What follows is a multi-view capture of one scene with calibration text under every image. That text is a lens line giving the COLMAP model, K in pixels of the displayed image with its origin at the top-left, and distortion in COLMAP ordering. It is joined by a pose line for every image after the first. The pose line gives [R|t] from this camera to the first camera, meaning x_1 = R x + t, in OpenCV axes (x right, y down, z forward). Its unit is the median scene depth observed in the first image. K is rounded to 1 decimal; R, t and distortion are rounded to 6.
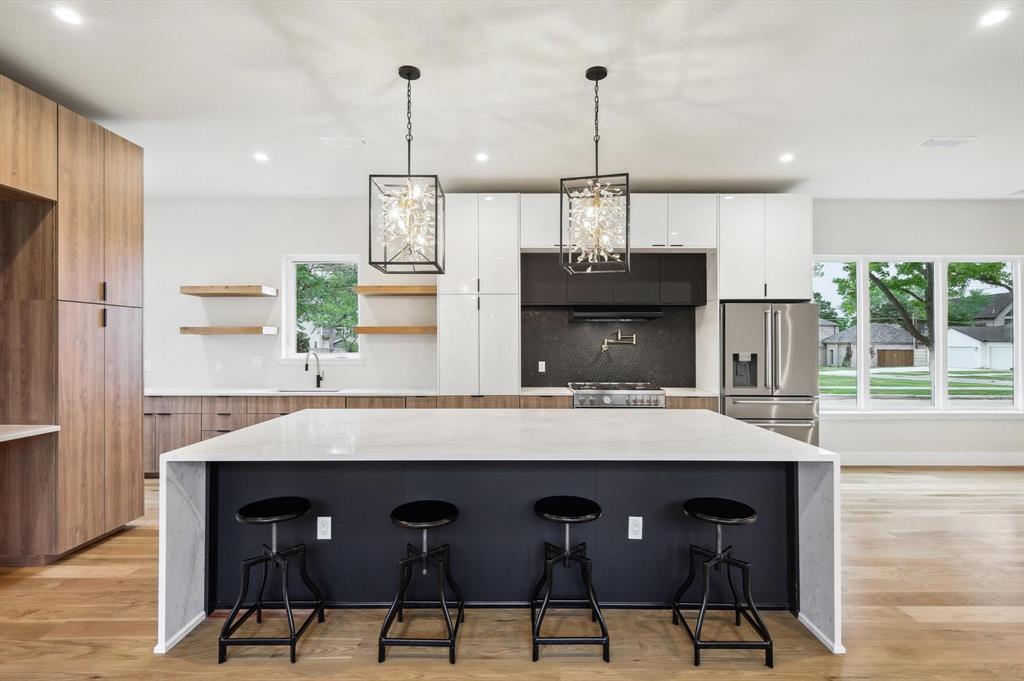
lens RADIAL K [[478.8, 0, 432.1], [0, 478.8, 340.3], [0, 0, 1]] dist [-0.000313, 0.000483]
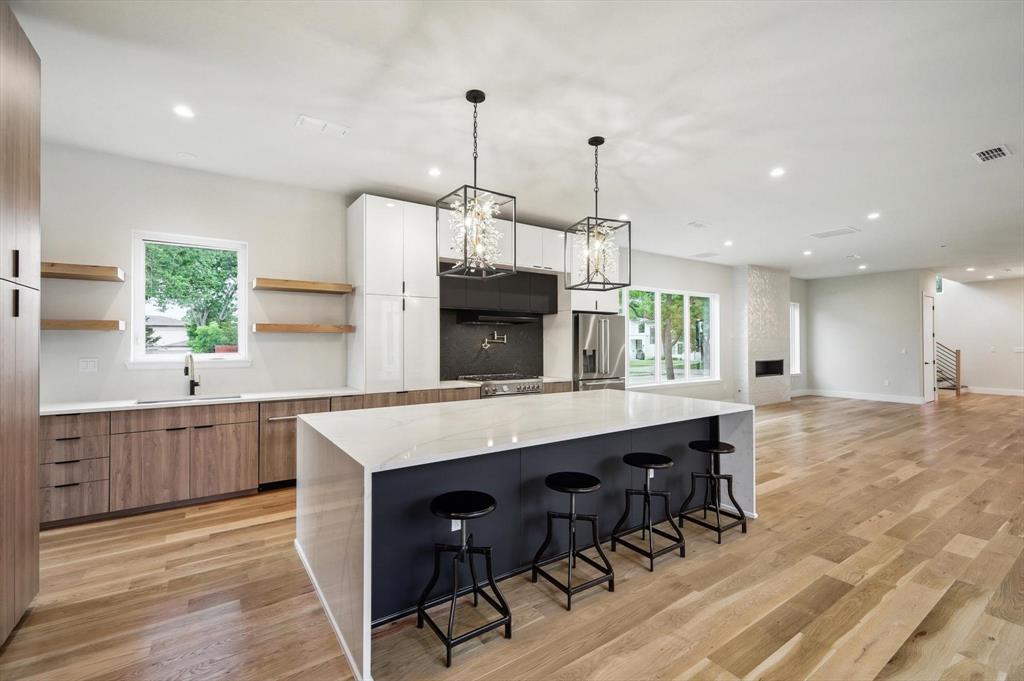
lens RADIAL K [[445.2, 0, 513.3], [0, 445.2, 337.0], [0, 0, 1]] dist [0.000241, 0.000217]
pose [[0.819588, 0.007445, 0.572905, -0.267754], [-0.003874, 0.999965, -0.007453, 0.000927], [-0.572941, 0.003889, 0.819588, 0.053989]]
